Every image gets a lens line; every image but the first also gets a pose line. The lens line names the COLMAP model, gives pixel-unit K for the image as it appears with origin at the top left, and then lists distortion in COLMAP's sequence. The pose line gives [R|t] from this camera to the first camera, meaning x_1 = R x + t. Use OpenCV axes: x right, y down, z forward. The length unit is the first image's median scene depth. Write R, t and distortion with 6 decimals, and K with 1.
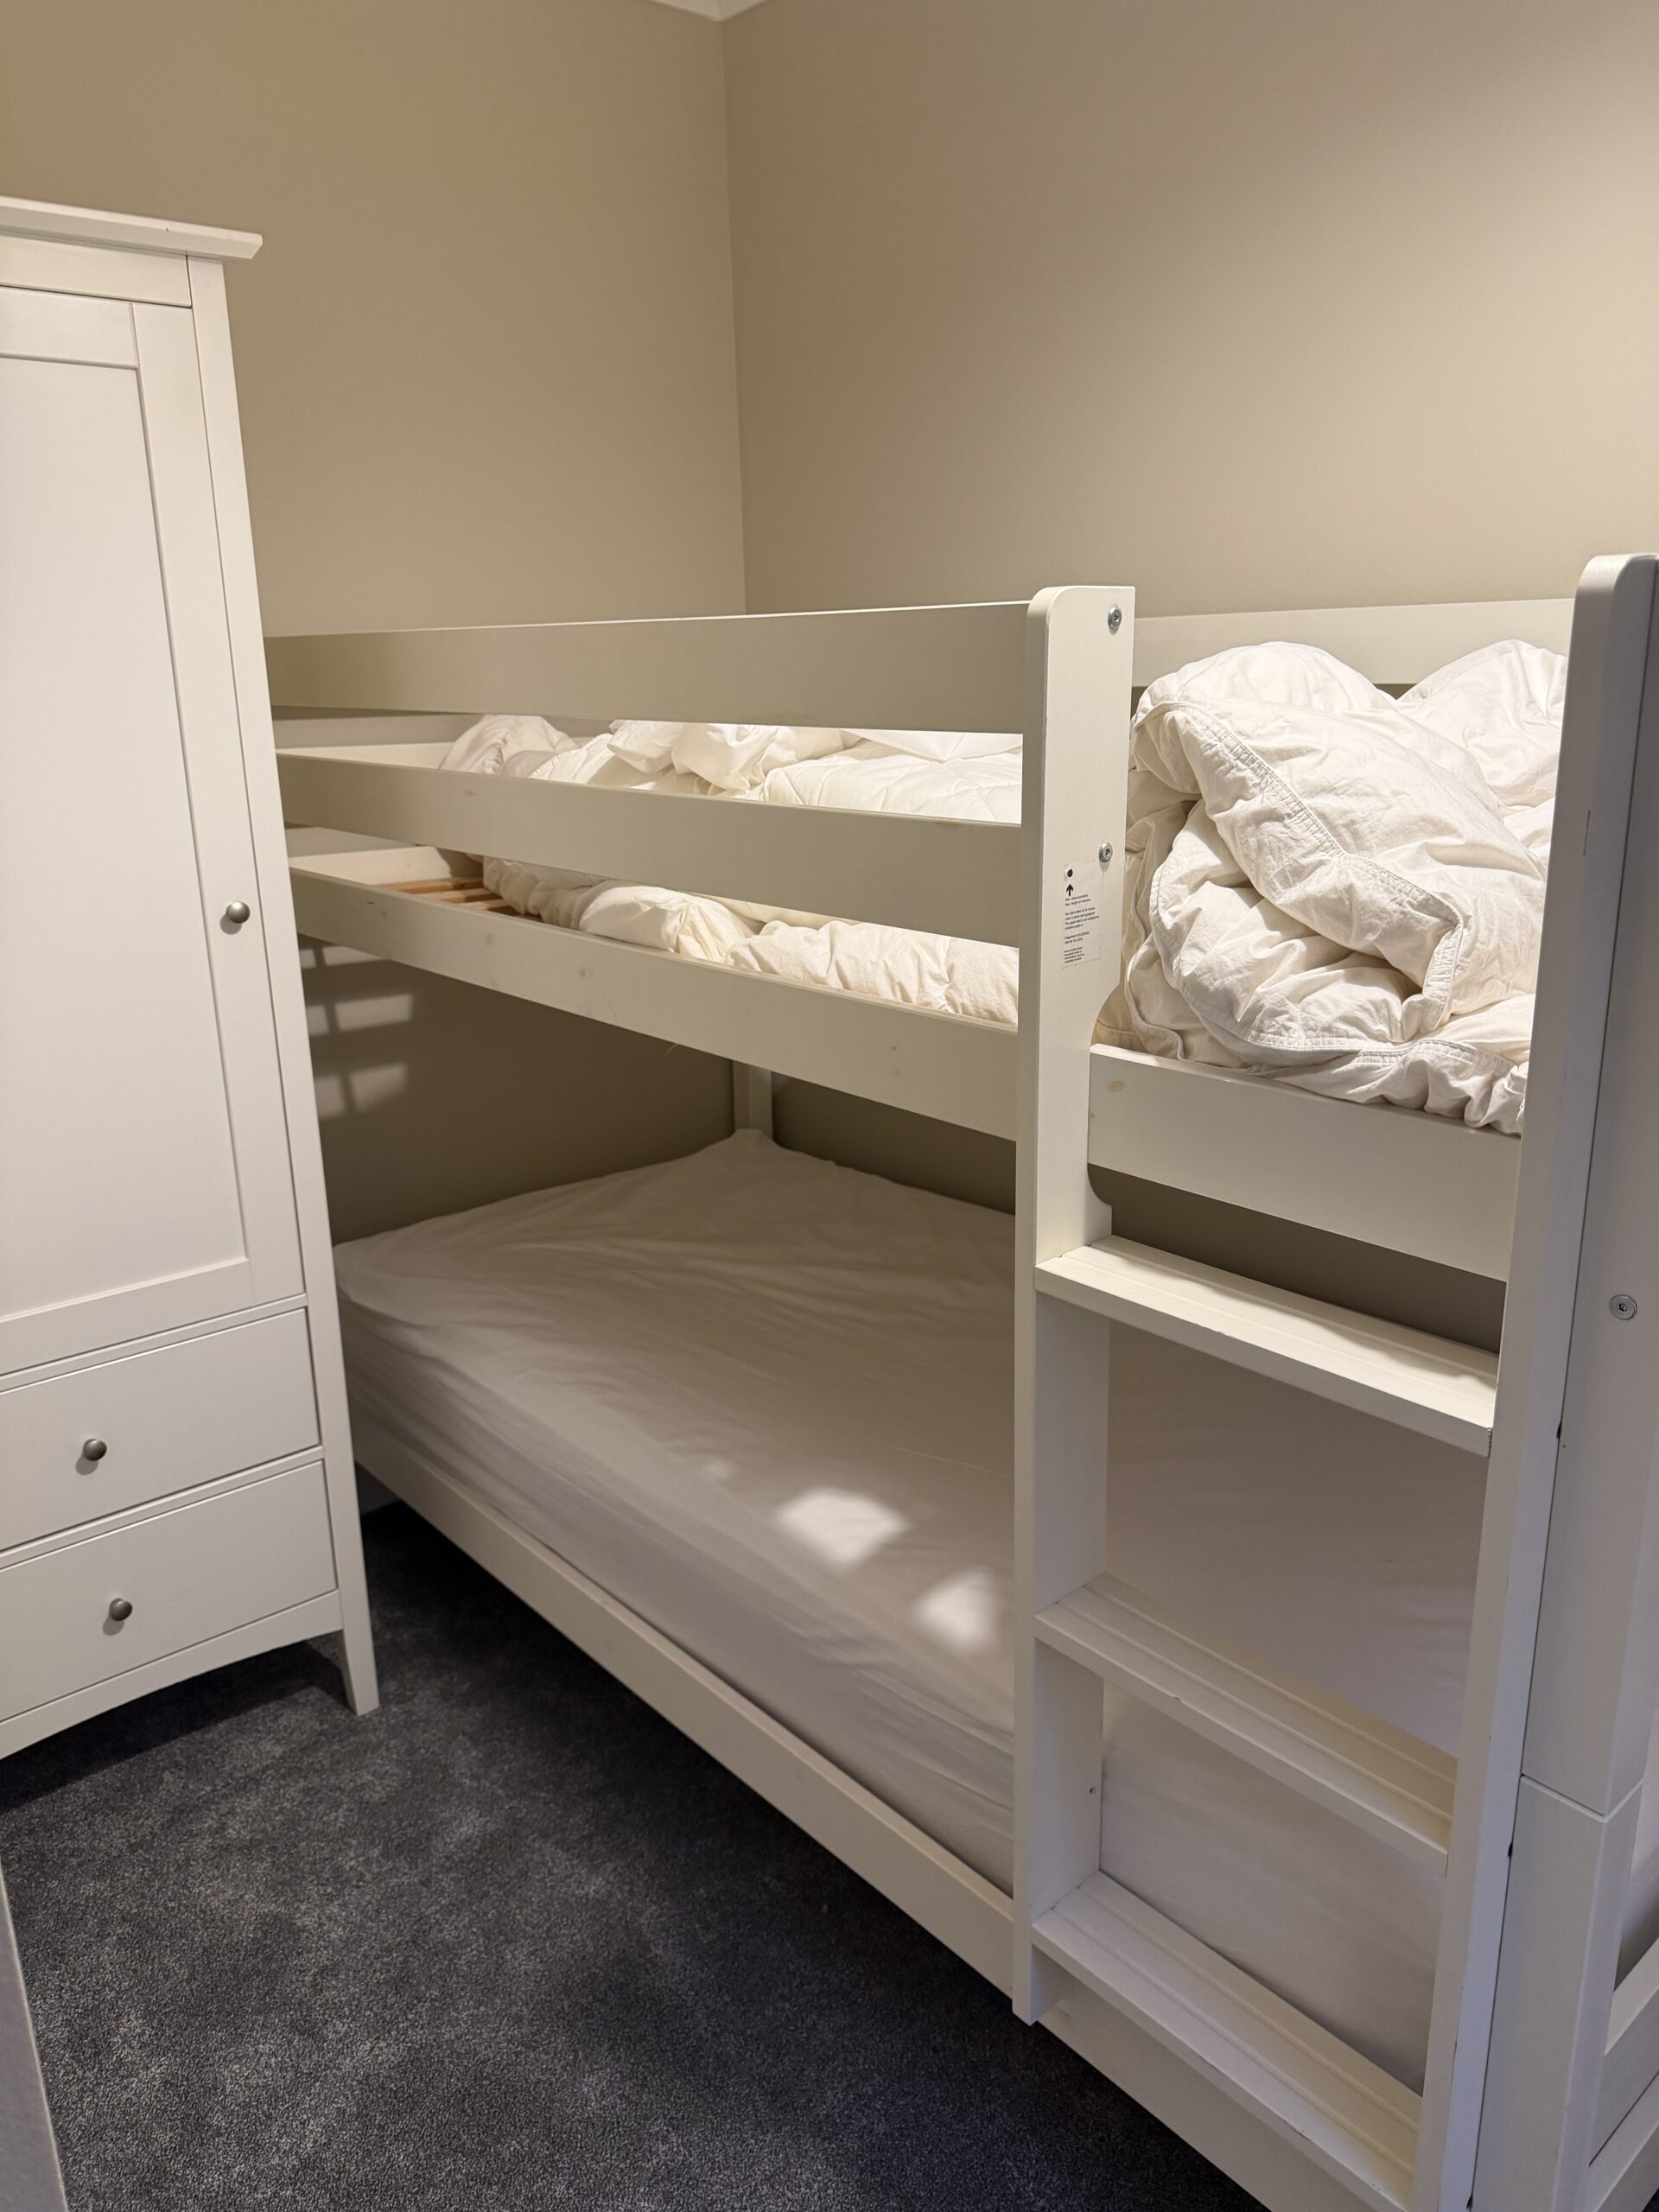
lens RADIAL K [[1592.9, 0, 803.9], [0, 1592.9, 1110.2], [0, 0, 1]] dist [0.139191, -0.231943]
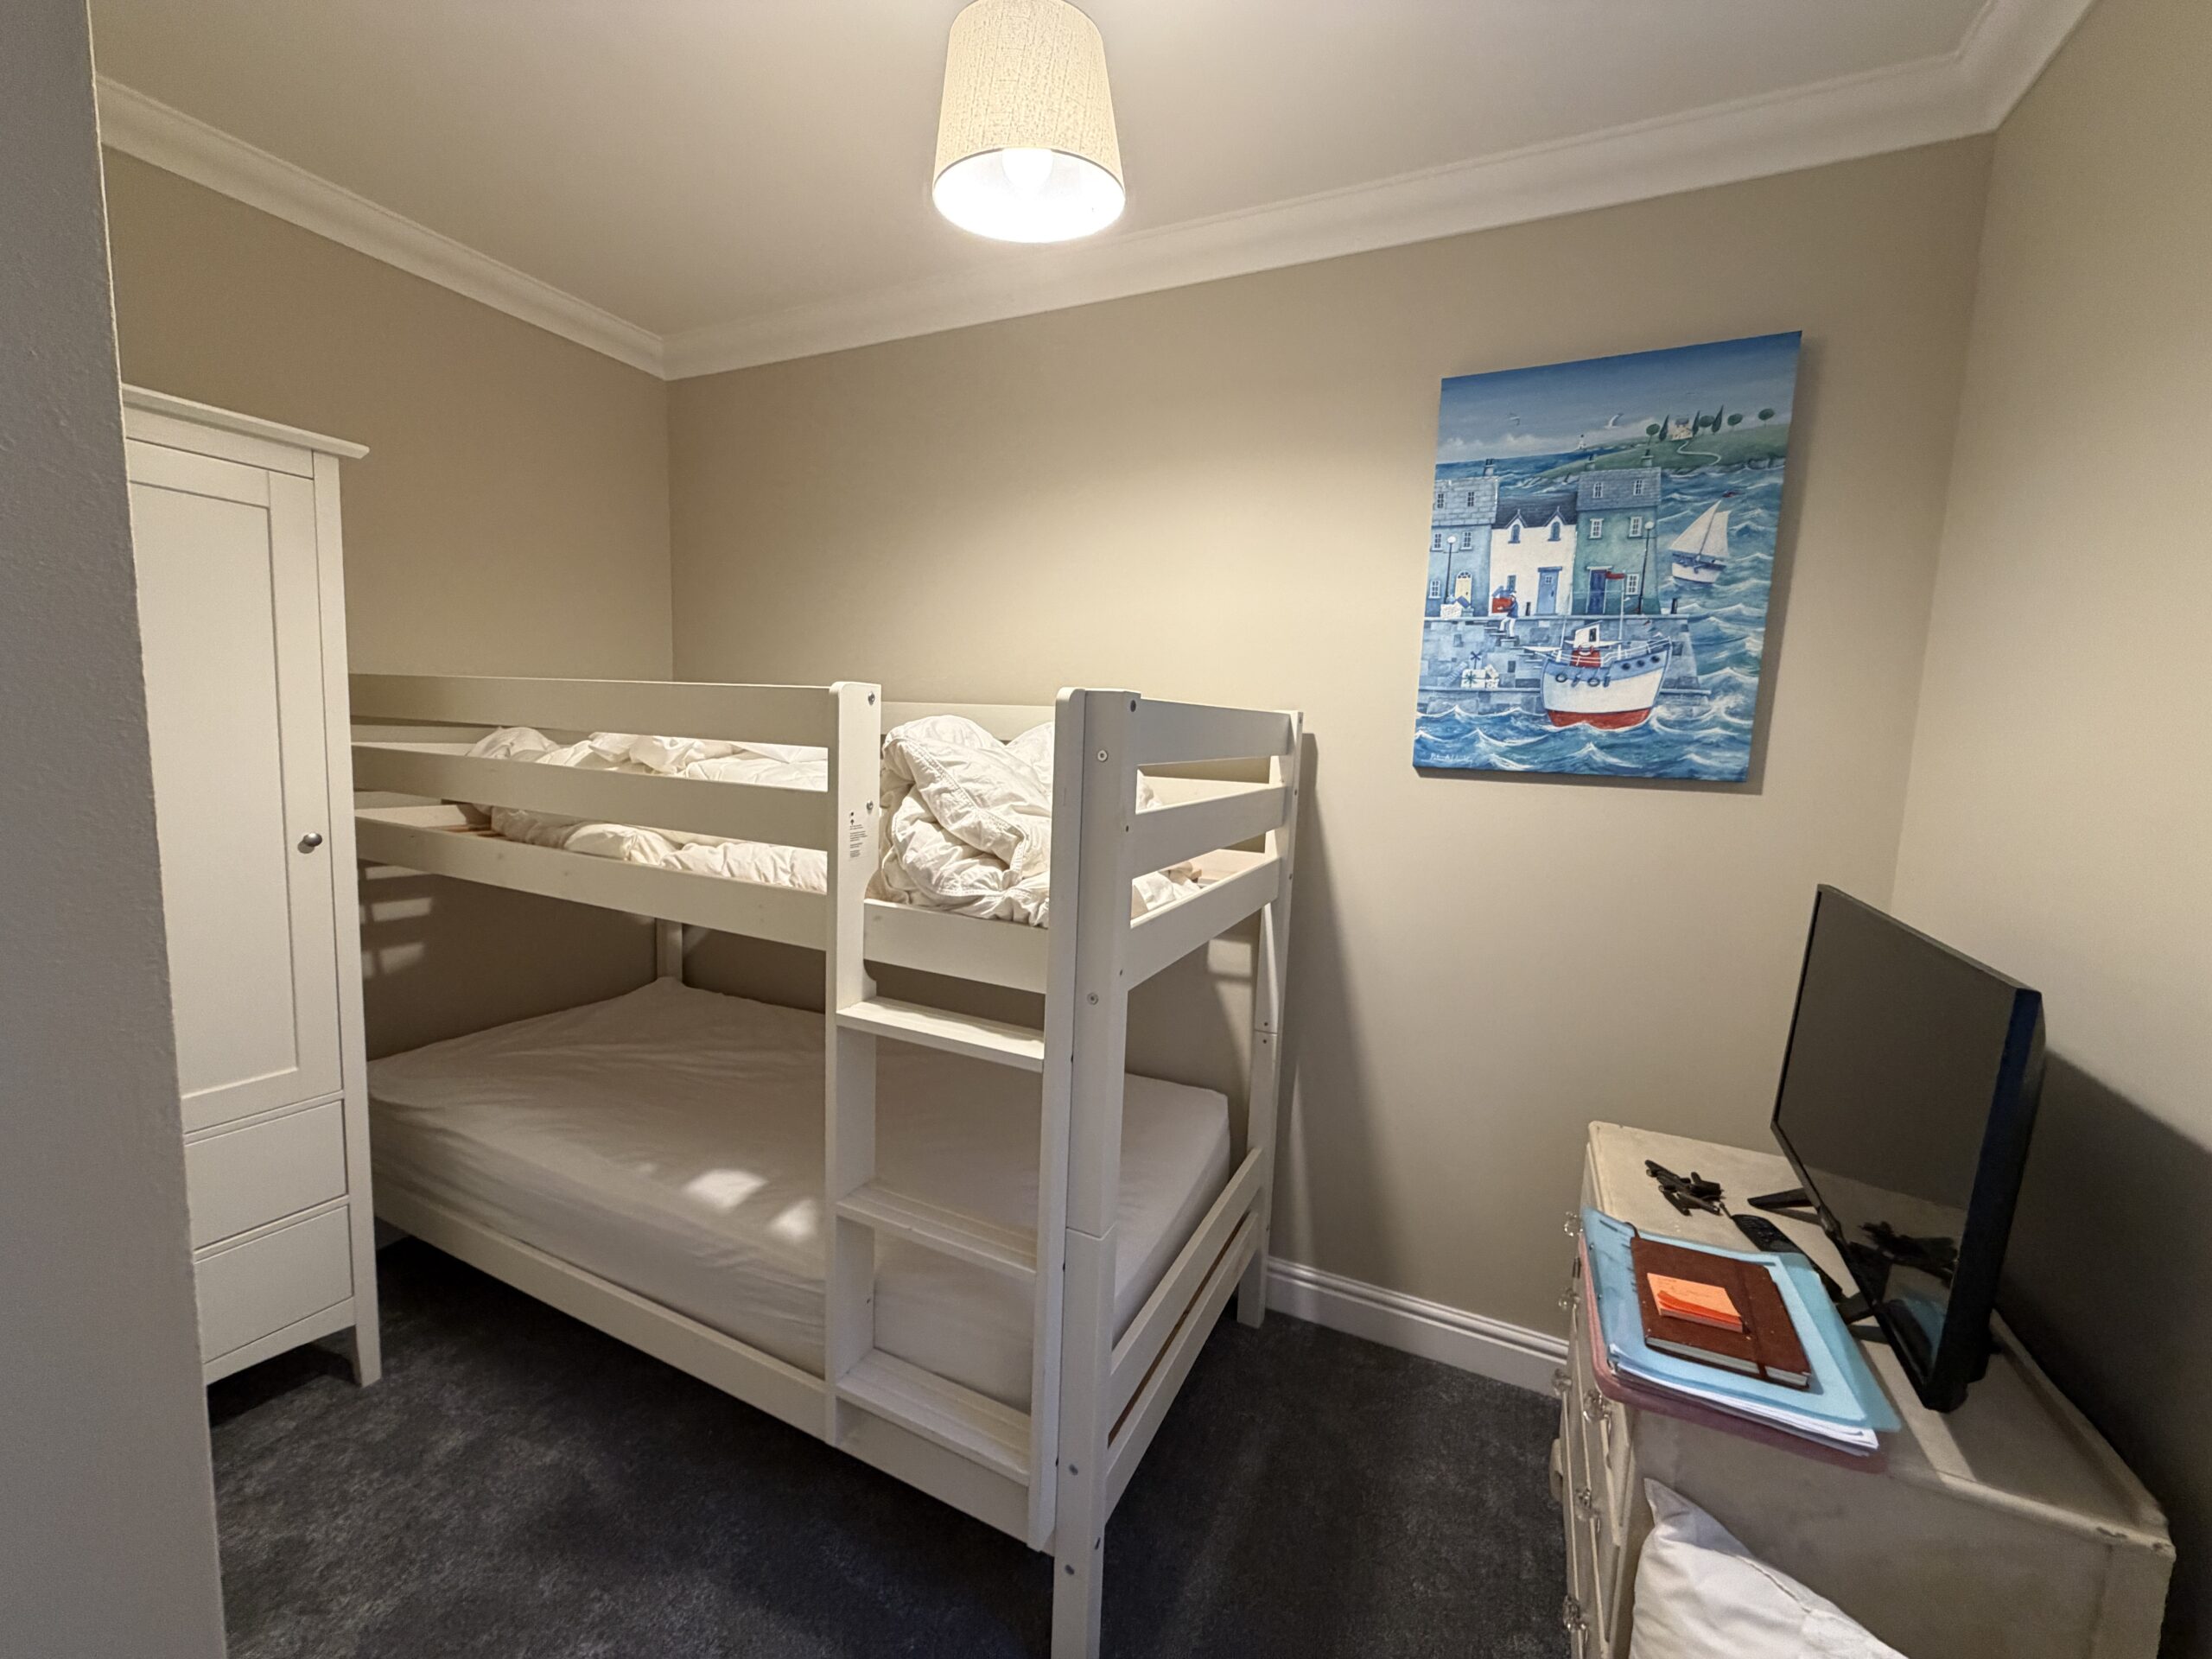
lens RADIAL K [[887.6, 0, 1098.8], [0, 887.6, 827.4], [0, 0, 1]] dist [0.007880, 0.000183]
pose [[0.913378, 0.014514, 0.406854, -0.005985], [0.050164, 0.987736, -0.147854, 0.038035], [-0.404010, 0.155456, 0.901448, -0.109588]]
